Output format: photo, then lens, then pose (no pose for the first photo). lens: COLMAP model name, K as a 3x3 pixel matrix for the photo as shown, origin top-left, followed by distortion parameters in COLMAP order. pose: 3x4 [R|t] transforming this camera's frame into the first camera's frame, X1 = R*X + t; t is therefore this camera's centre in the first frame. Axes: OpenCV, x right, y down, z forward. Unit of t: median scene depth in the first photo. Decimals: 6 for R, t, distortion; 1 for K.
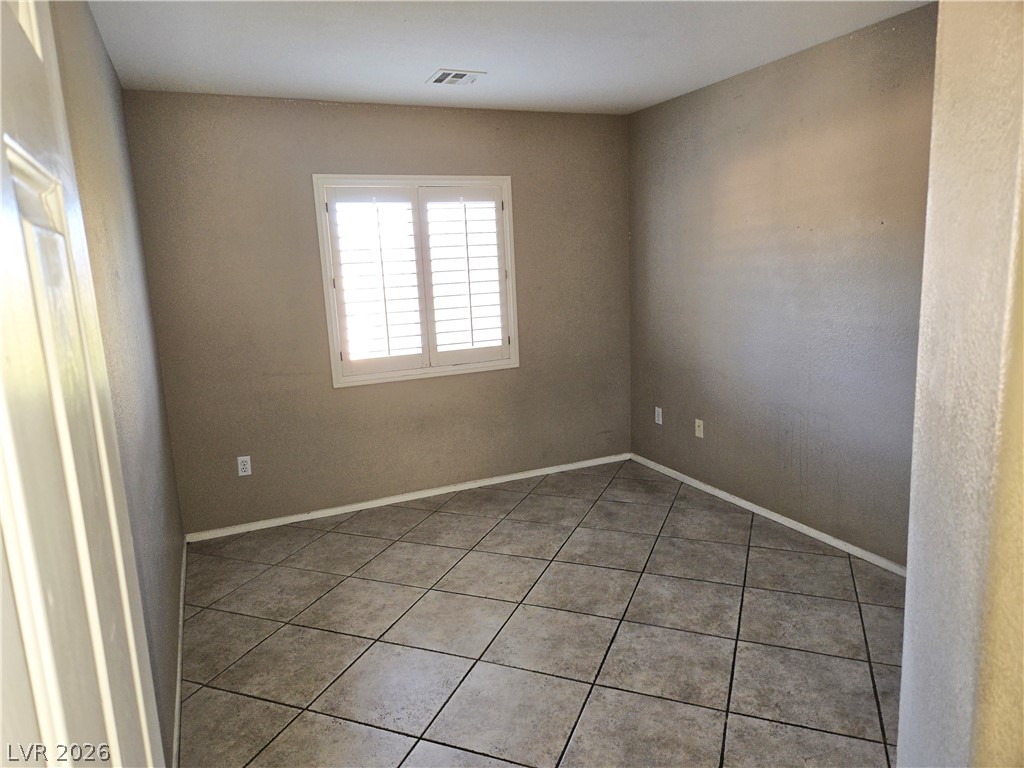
lens RADIAL K [[666.2, 0, 513.4], [0, 666.2, 379.6], [0, 0, 1]] dist [0.025655, -0.022800]
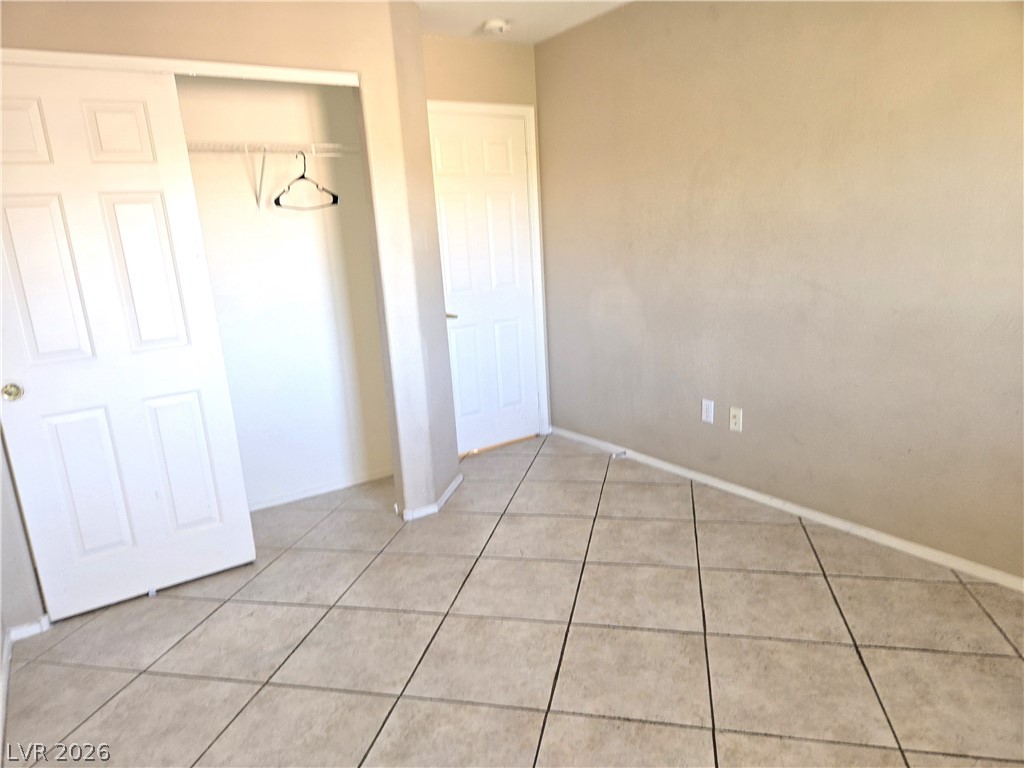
lens RADIAL K [[666.2, 0, 507.0], [0, 666.2, 380.5], [0, 0, 1]] dist [0.025655, -0.022800]
pose [[-0.982057, 0.144949, -0.120642, 0.259044], [0.087038, 0.915880, 0.391903, -0.248168], [0.167300, 0.374370, -0.912062, 1.634756]]
